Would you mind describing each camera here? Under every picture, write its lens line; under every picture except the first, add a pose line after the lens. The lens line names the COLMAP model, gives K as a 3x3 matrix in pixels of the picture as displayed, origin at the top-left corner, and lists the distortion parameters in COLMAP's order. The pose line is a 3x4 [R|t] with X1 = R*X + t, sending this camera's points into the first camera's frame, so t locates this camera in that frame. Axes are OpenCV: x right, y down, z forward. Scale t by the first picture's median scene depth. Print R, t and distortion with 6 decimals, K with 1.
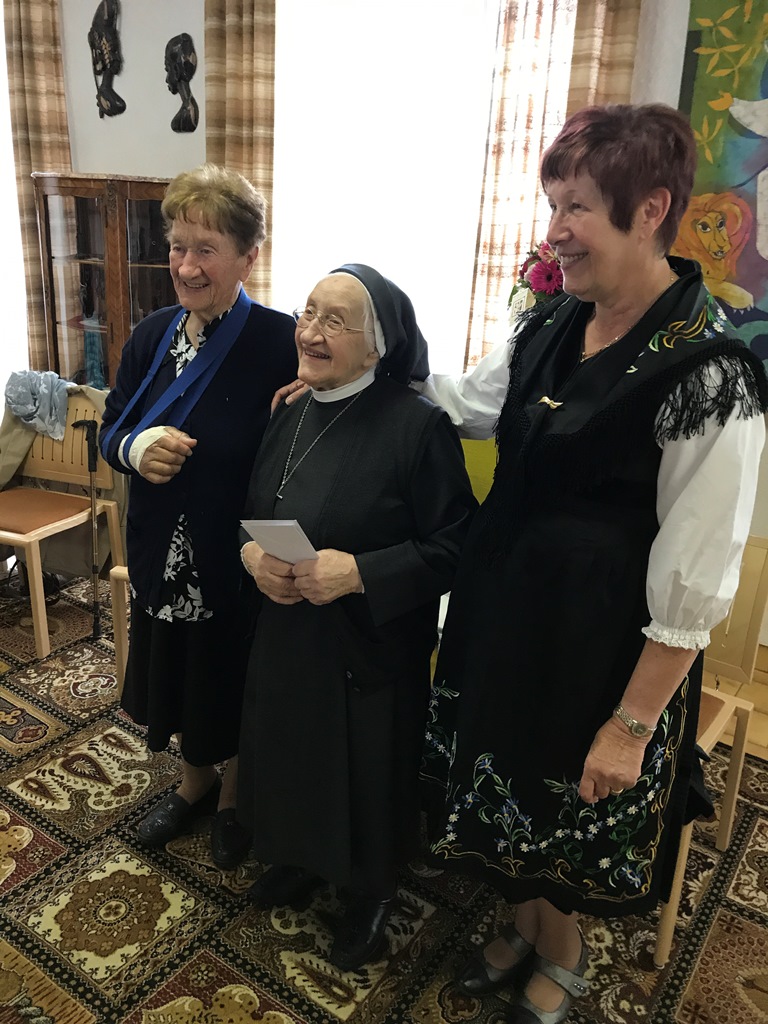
lens RADIAL K [[831.8, 0, 379.9], [0, 831.8, 512.8], [0, 0, 1]] dist [0.001534, -0.020464]
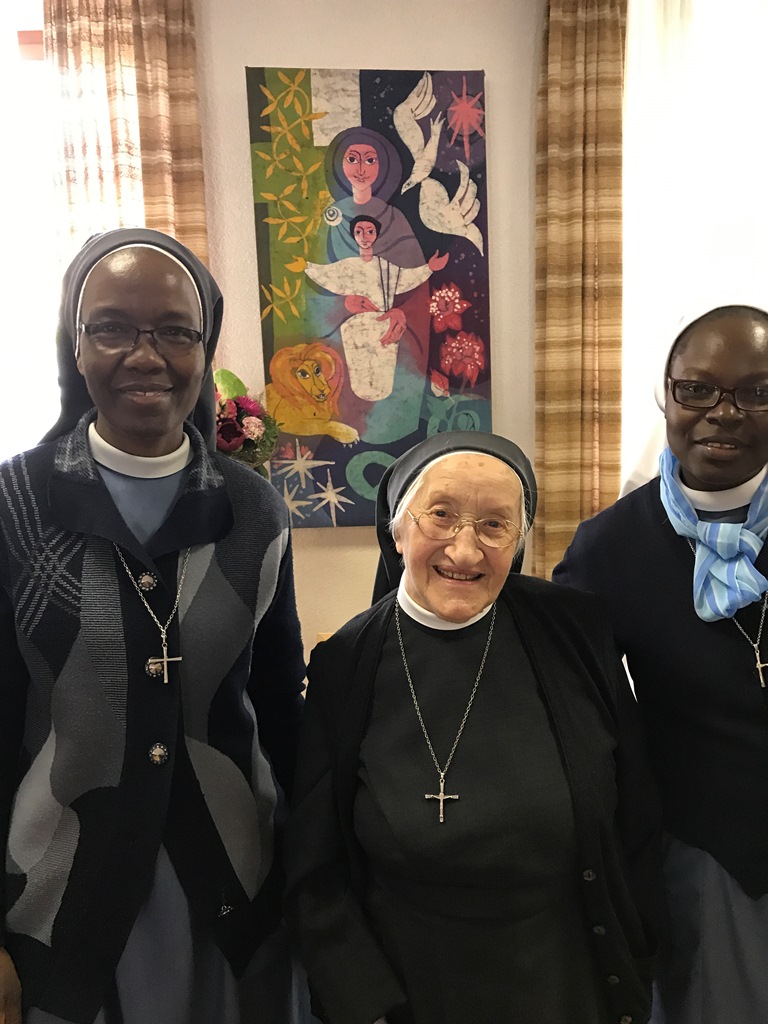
lens RADIAL K [[831.8, 0, 384.1], [0, 831.8, 514.1], [0, 0, 1]] dist [0.001534, -0.020464]
pose [[0.830222, -0.143324, 0.538693, -0.134561], [0.232199, 0.967467, -0.100457, -0.035799], [-0.506770, 0.208485, 0.836491, 0.083165]]
